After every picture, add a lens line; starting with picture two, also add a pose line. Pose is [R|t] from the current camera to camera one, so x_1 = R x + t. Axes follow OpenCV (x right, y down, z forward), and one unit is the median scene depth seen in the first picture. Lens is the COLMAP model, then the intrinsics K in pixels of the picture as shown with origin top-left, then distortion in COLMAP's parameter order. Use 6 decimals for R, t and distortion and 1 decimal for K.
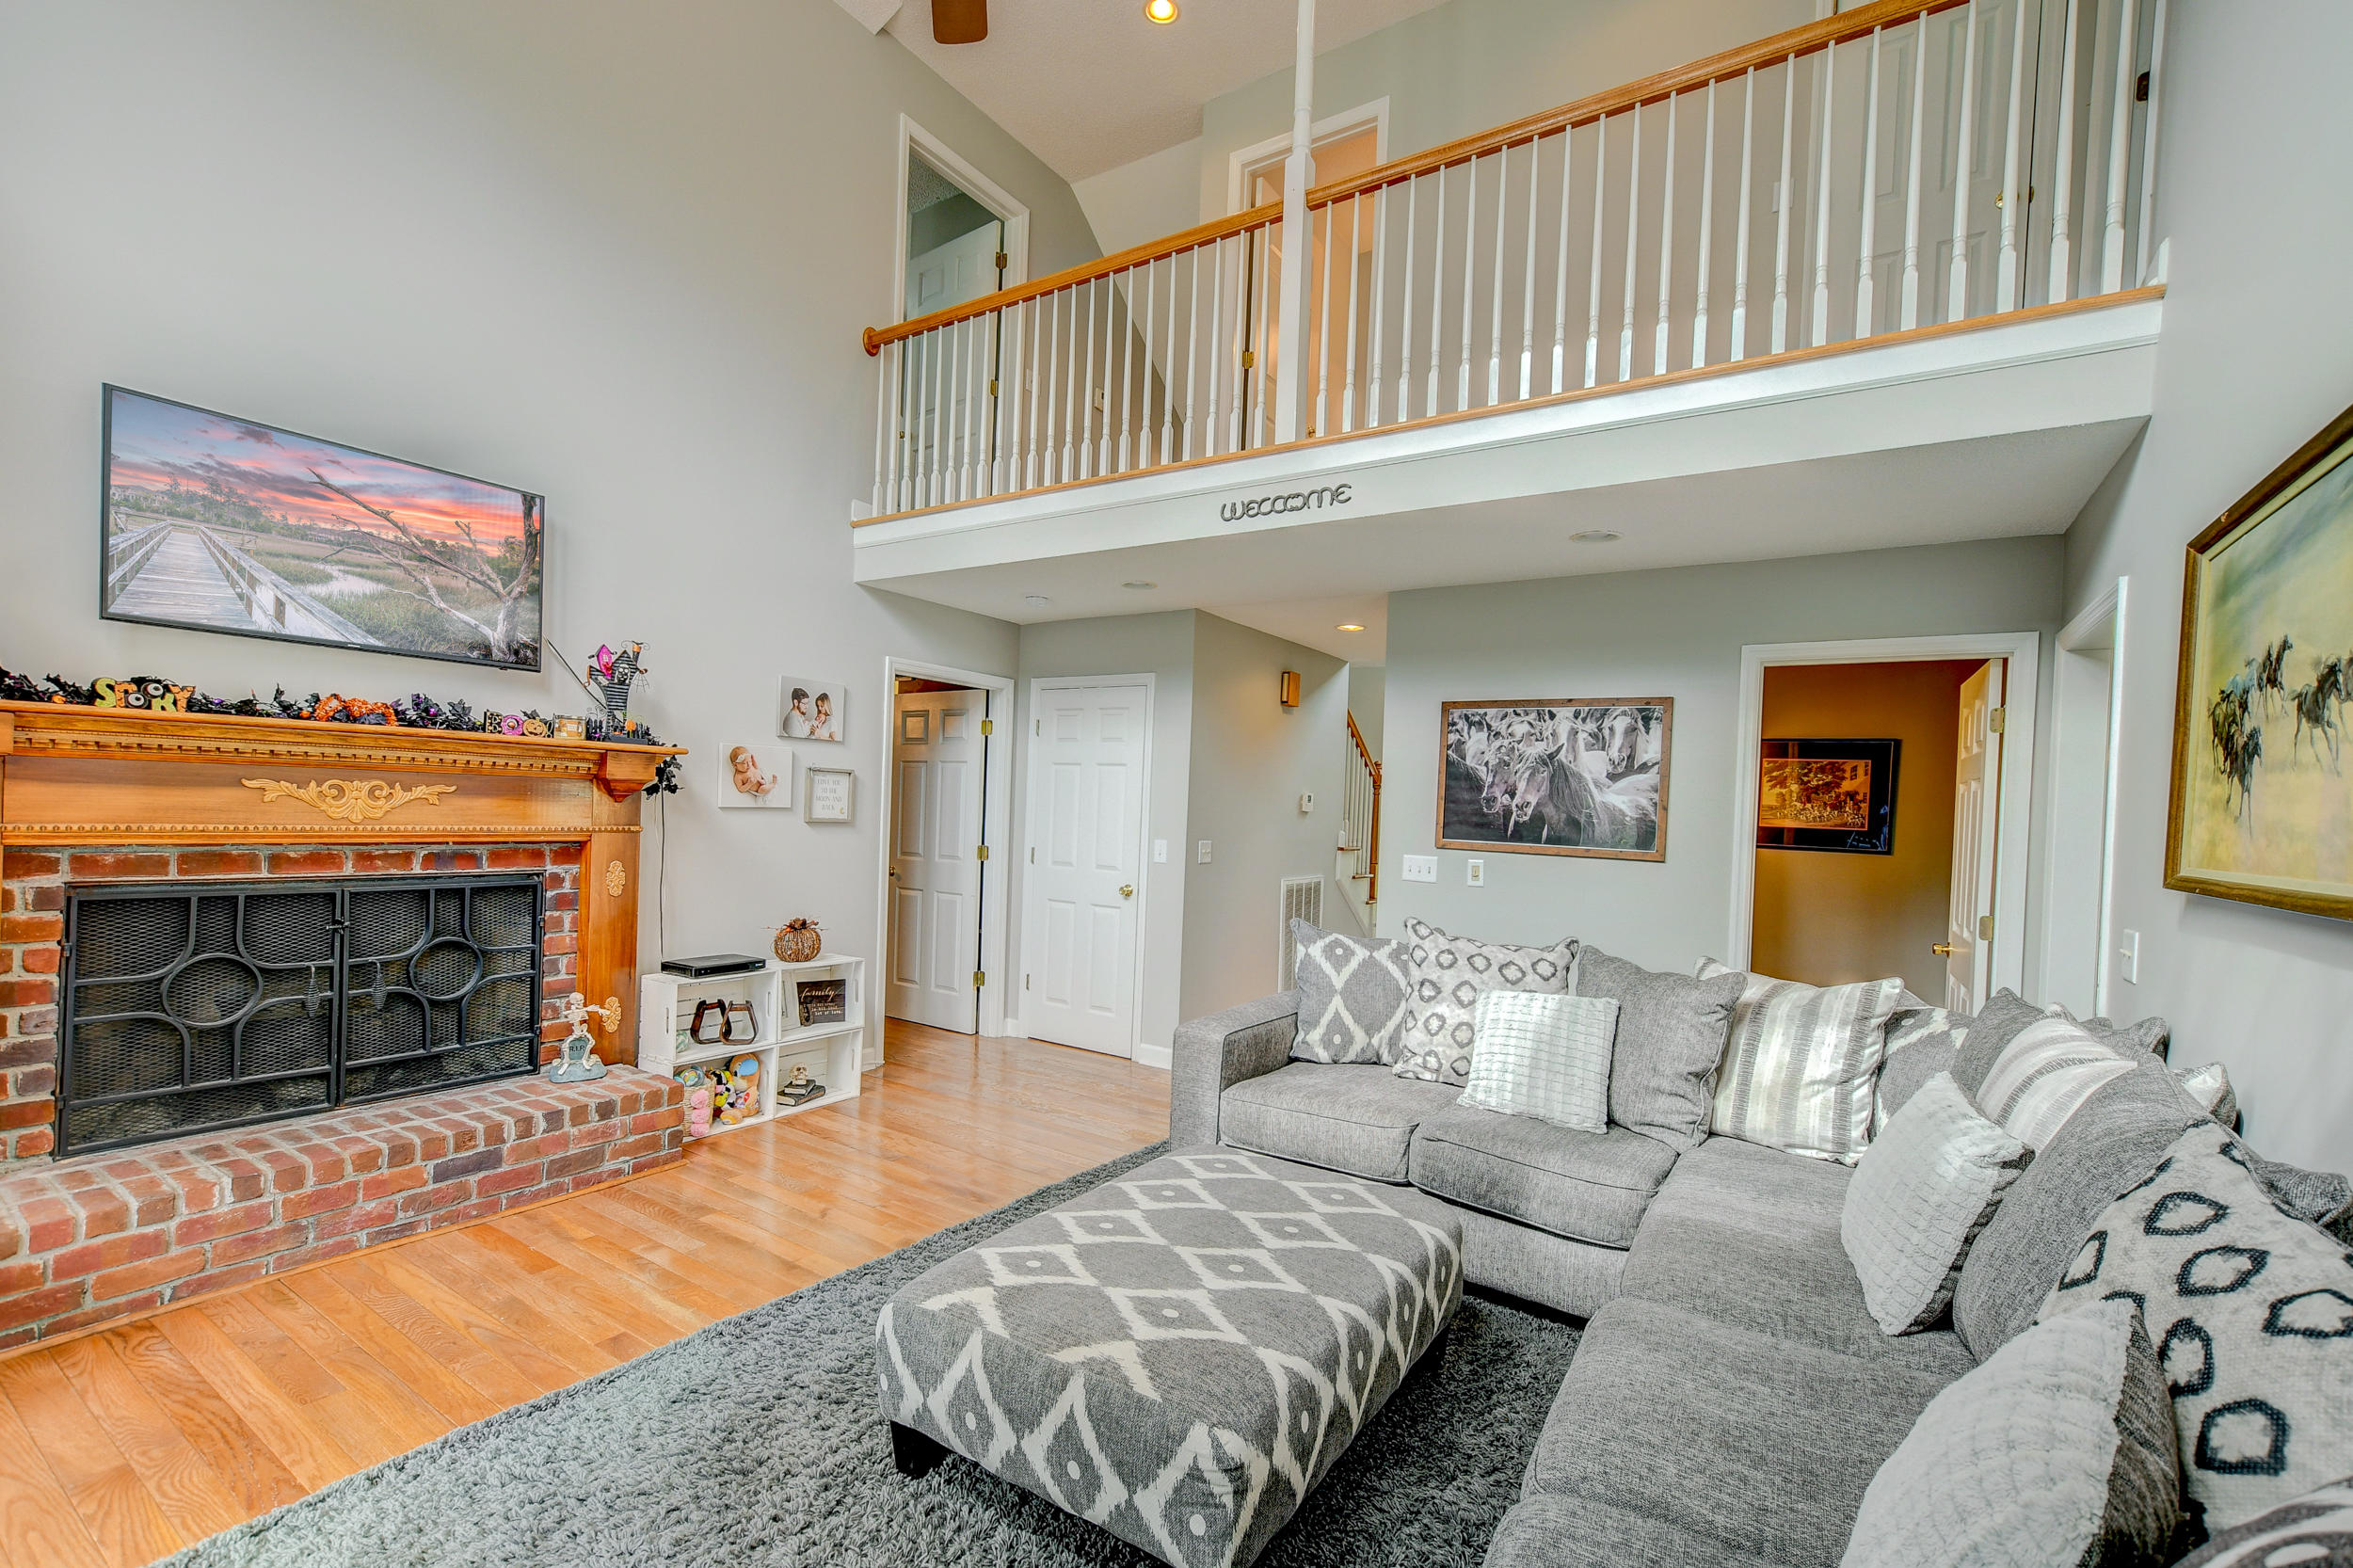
lens RADIAL K [[1017.0, 0, 1166.8], [0, 1017.0, 827.0], [0, 0, 1]] dist [0.001686, 0.001868]
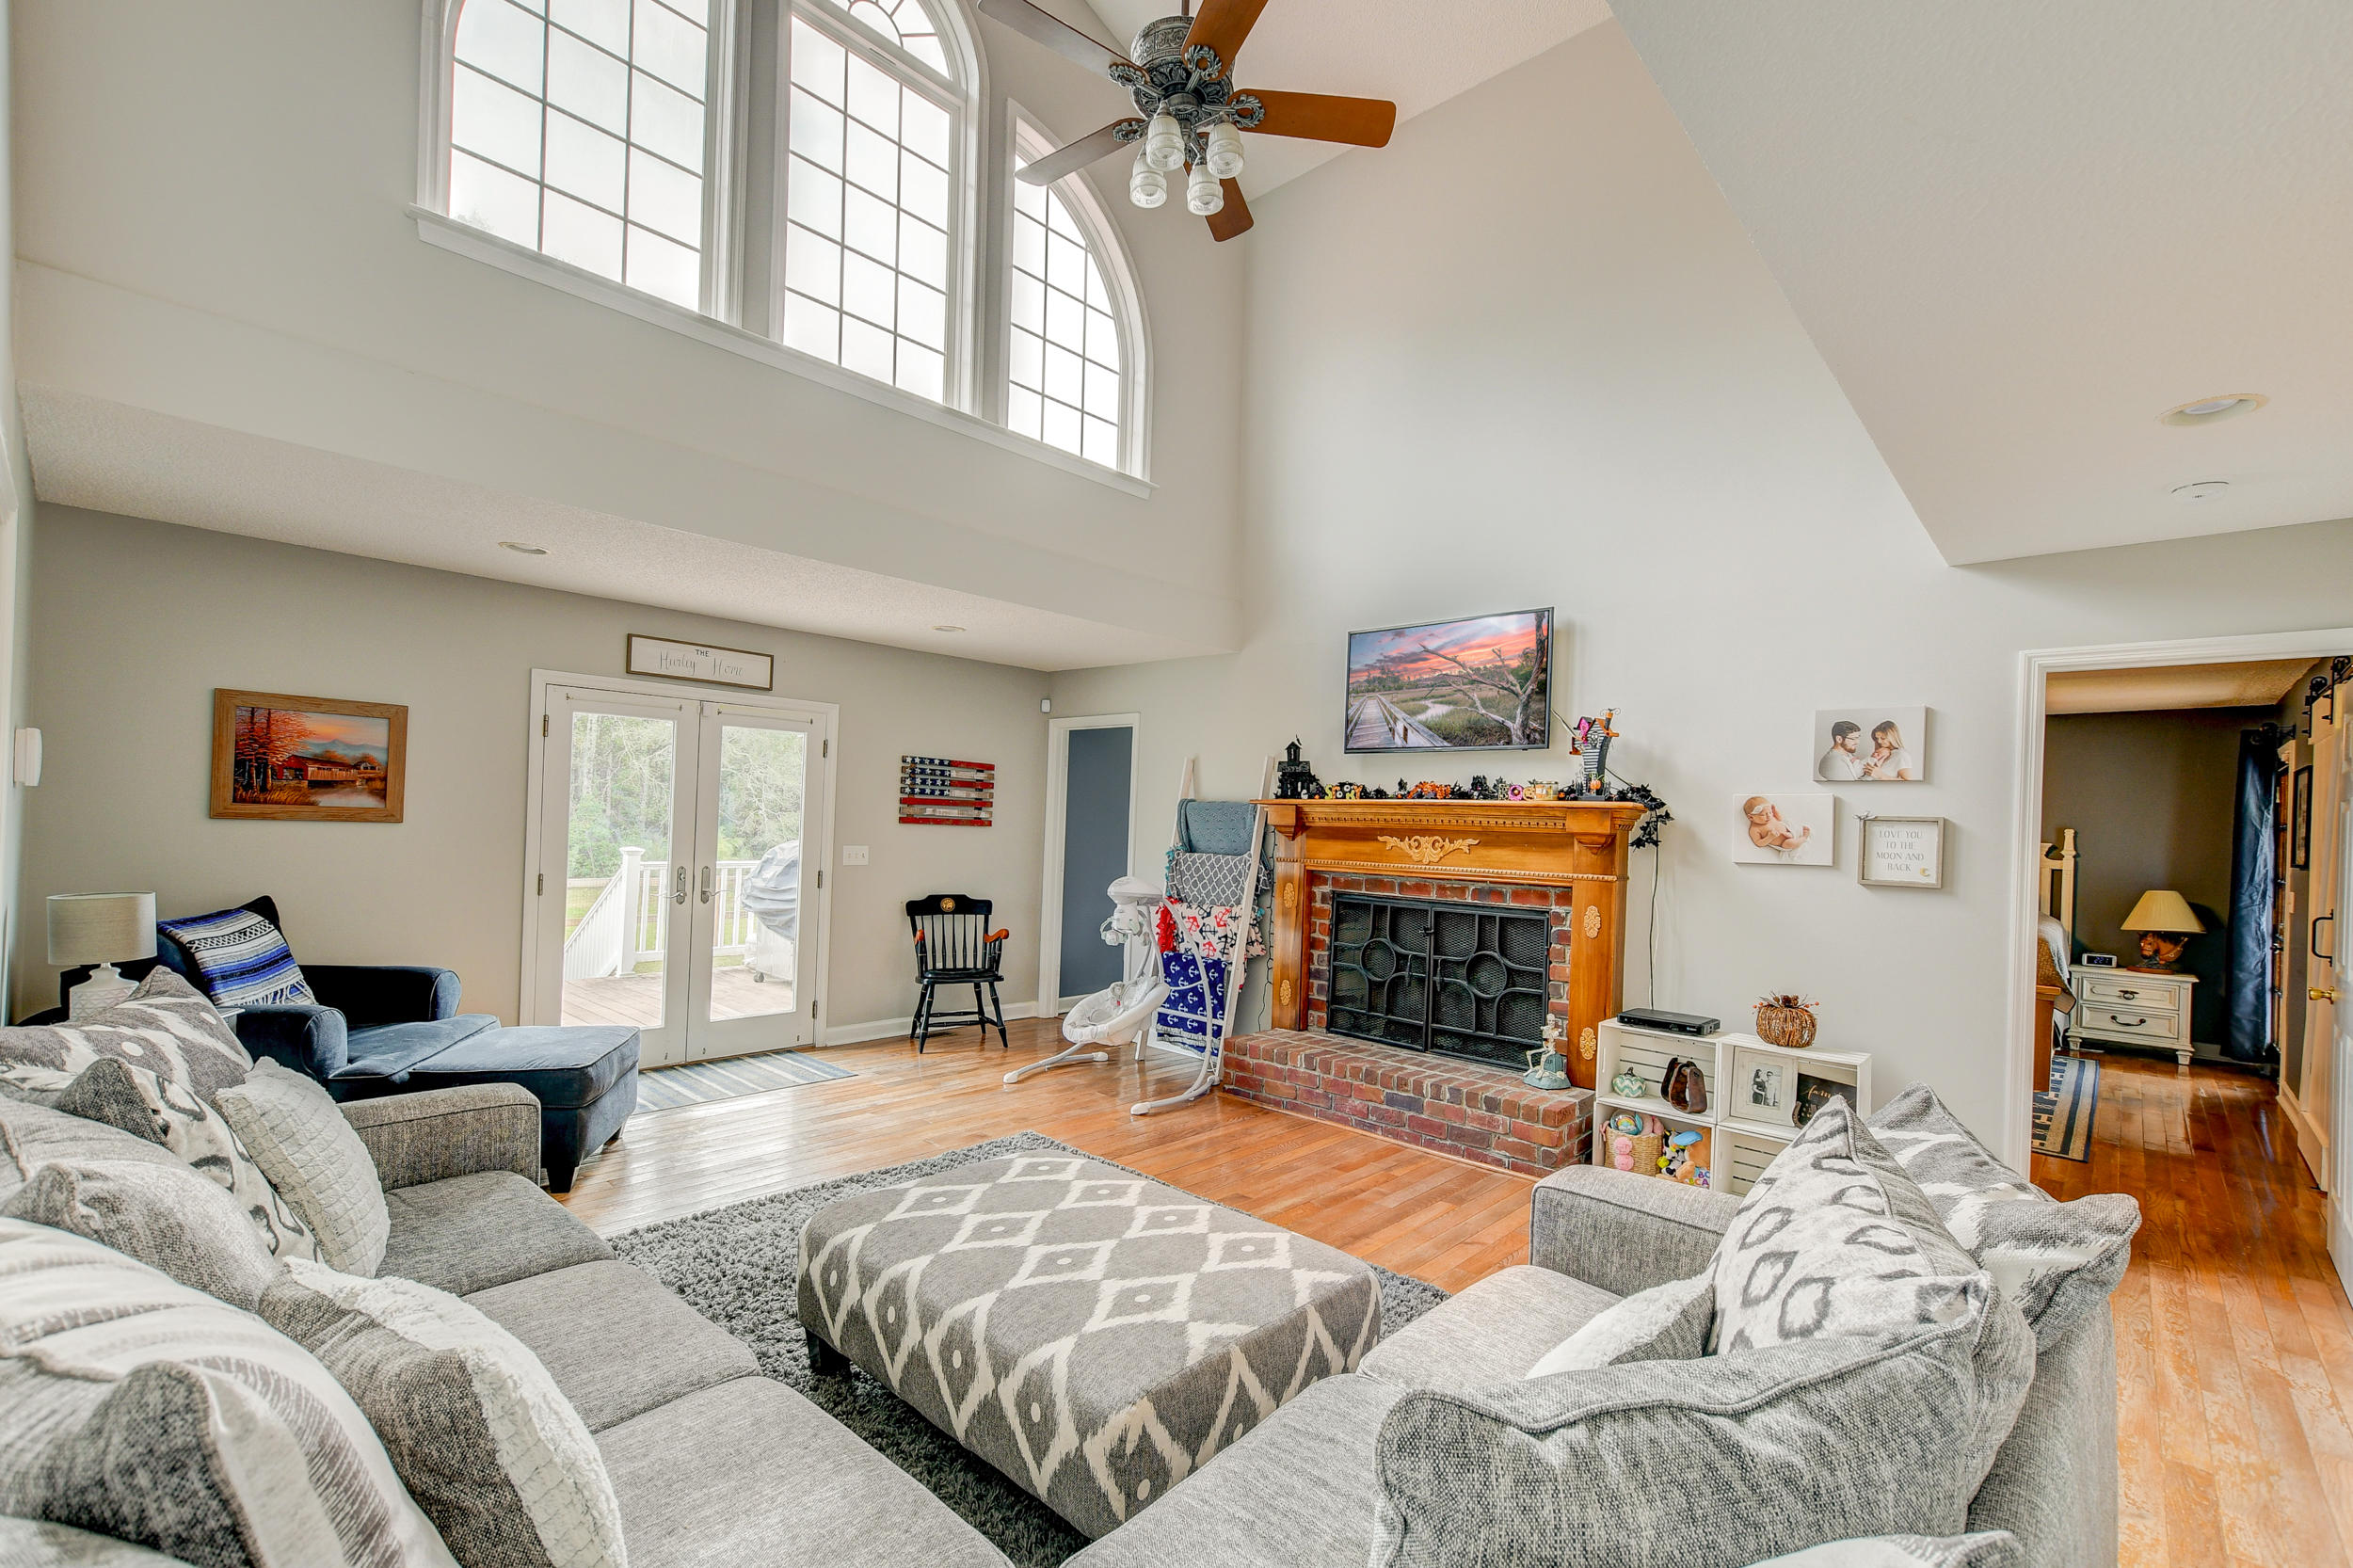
lens RADIAL K [[1017.0, 0, 1177.6], [0, 1017.0, 806.8], [0, 0, 1]] dist [0.001686, 0.001868]
pose [[-0.151469, -0.055623, -0.986896, 0.704017], [-0.055429, 0.997322, -0.047703, 0.003240], [0.986907, 0.047477, -0.154147, 0.784520]]
